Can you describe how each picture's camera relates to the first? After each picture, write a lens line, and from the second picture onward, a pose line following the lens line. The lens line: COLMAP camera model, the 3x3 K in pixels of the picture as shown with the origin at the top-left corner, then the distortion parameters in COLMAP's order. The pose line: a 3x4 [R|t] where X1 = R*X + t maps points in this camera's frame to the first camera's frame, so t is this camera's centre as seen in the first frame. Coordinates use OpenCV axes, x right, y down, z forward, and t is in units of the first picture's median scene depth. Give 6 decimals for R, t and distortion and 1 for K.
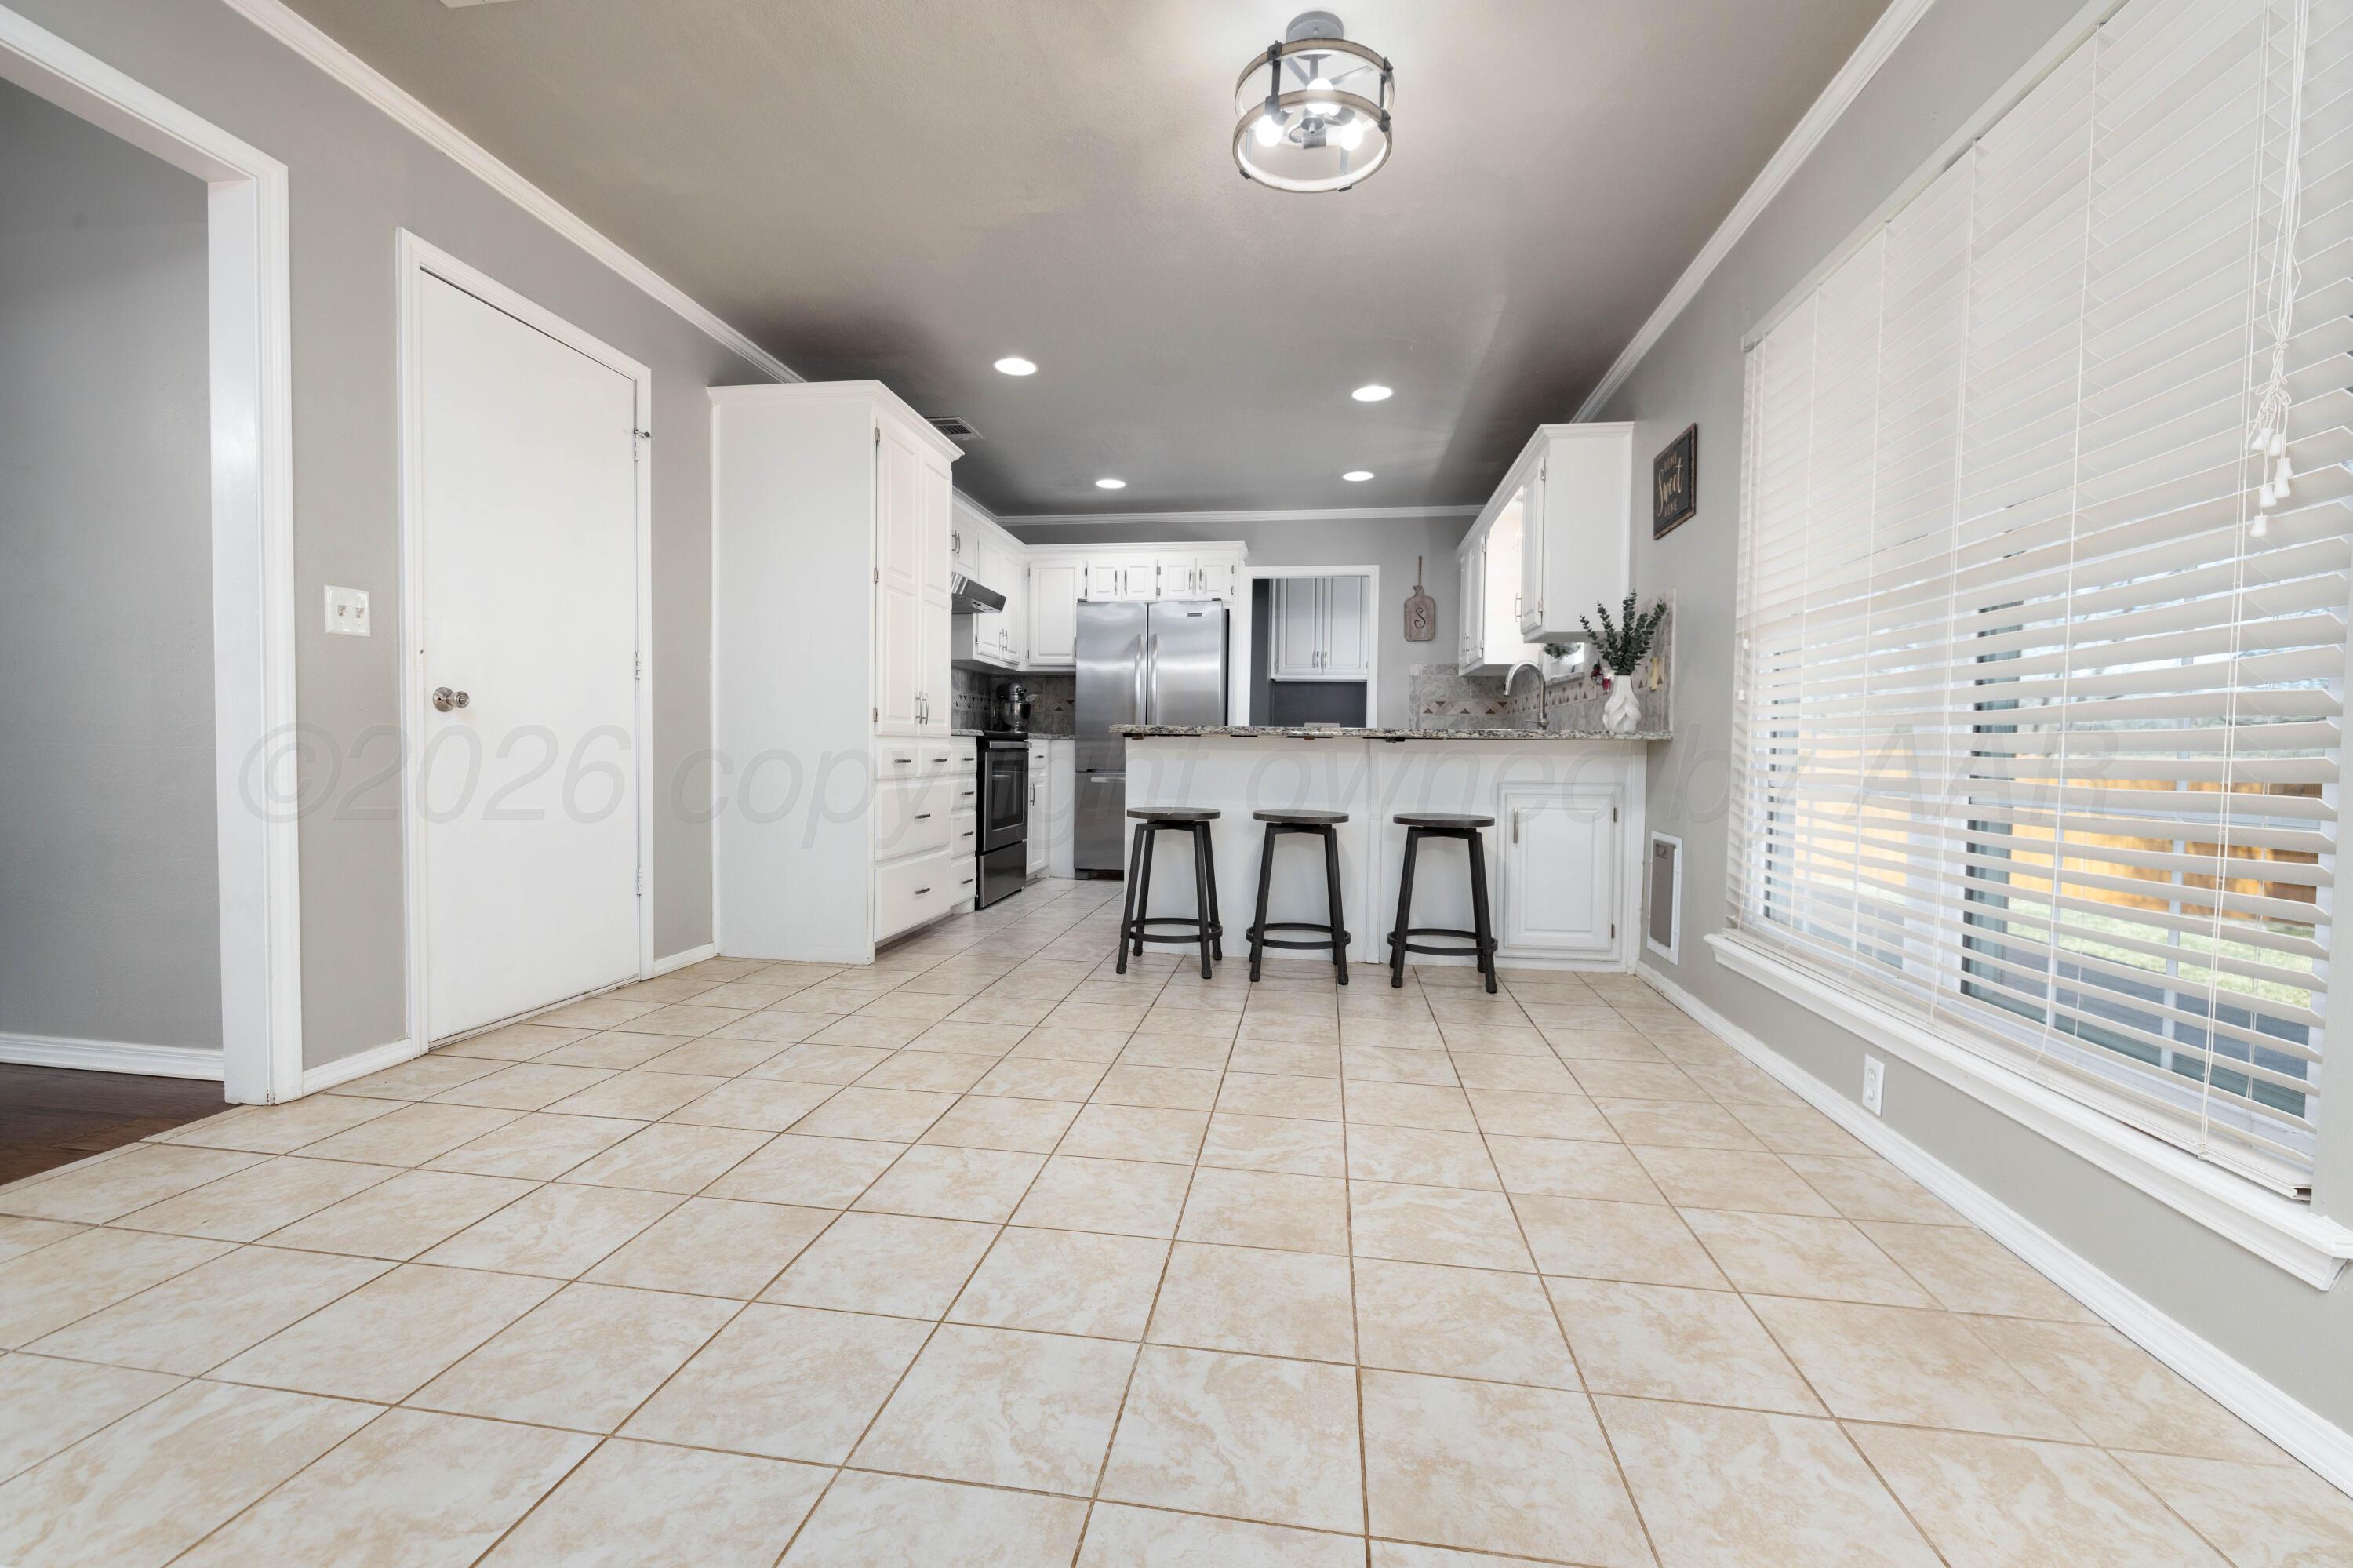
lens RADIAL K [[989.0, 0, 1170.7], [0, 989.0, 777.6], [0, 0, 1]] dist [-0.003418, -0.000074]
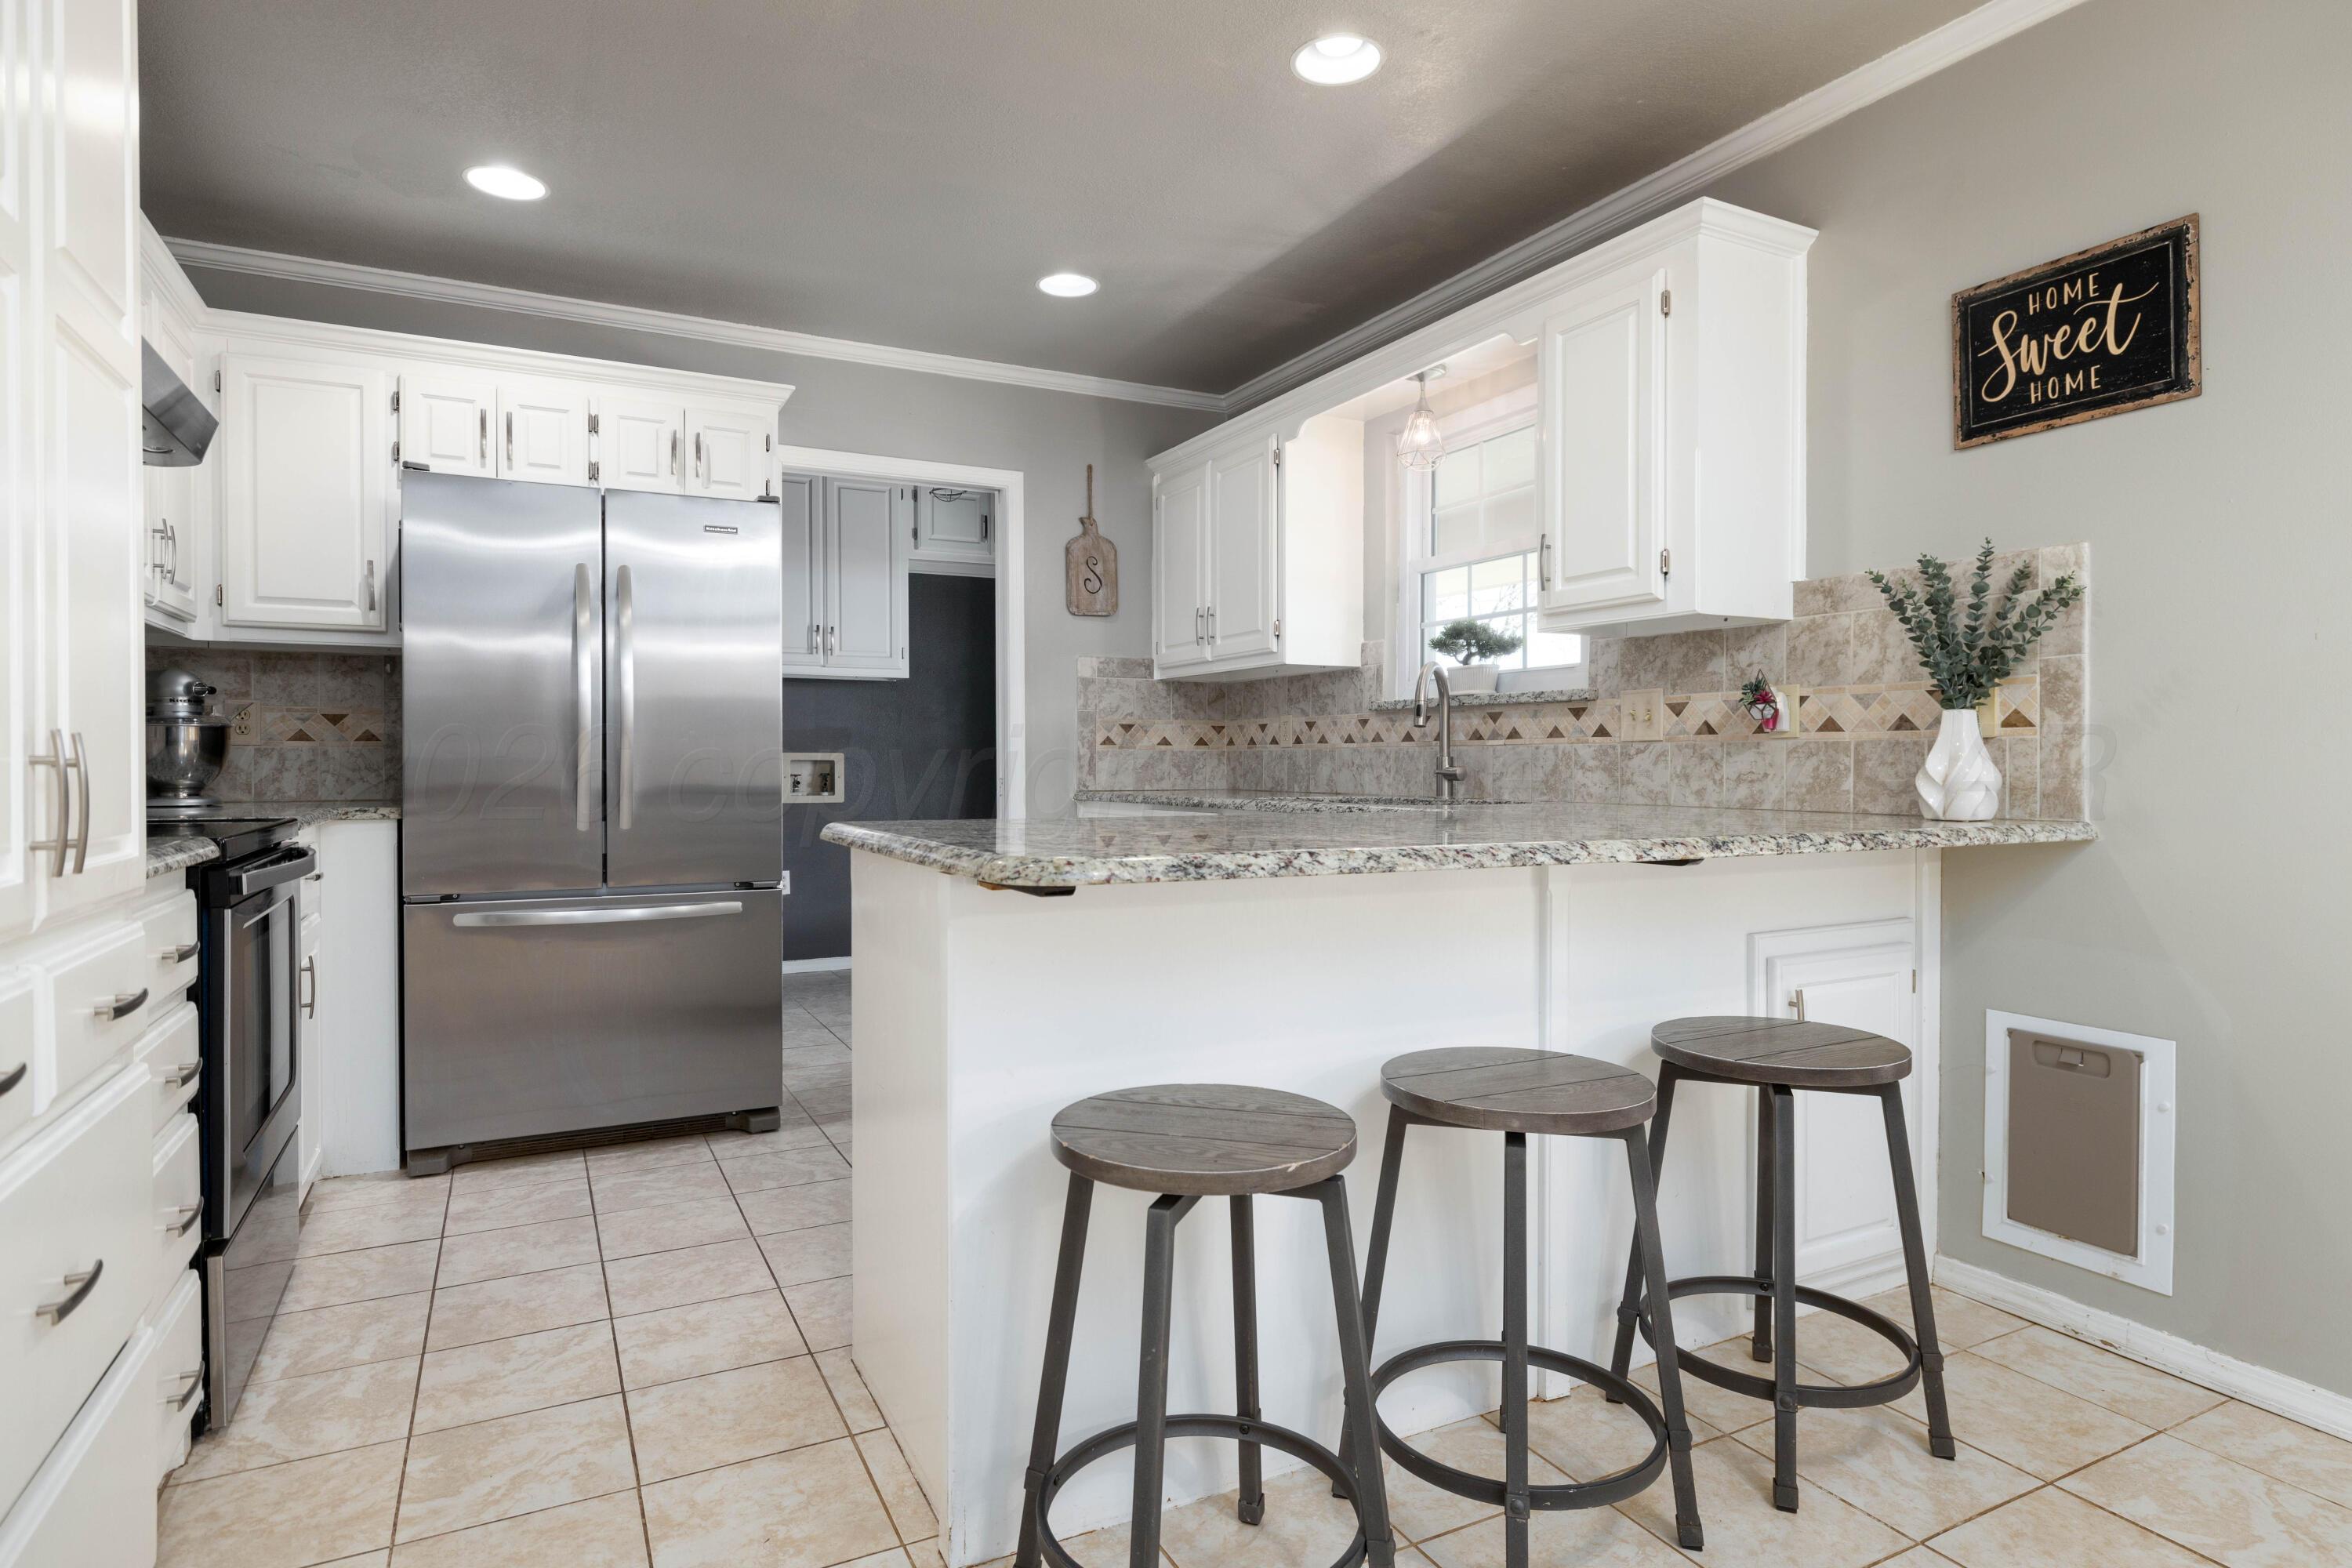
lens RADIAL K [[1271.3, 0, 1177.4], [0, 1271.3, 781.9], [0, 0, 1]] dist [-0.007227, -0.000484]
pose [[0.809844, -0.022576, 0.586211, -0.135063], [0.028751, 0.999586, -0.001224, -0.042791], [-0.585941, 0.017845, 0.810157, 0.396304]]
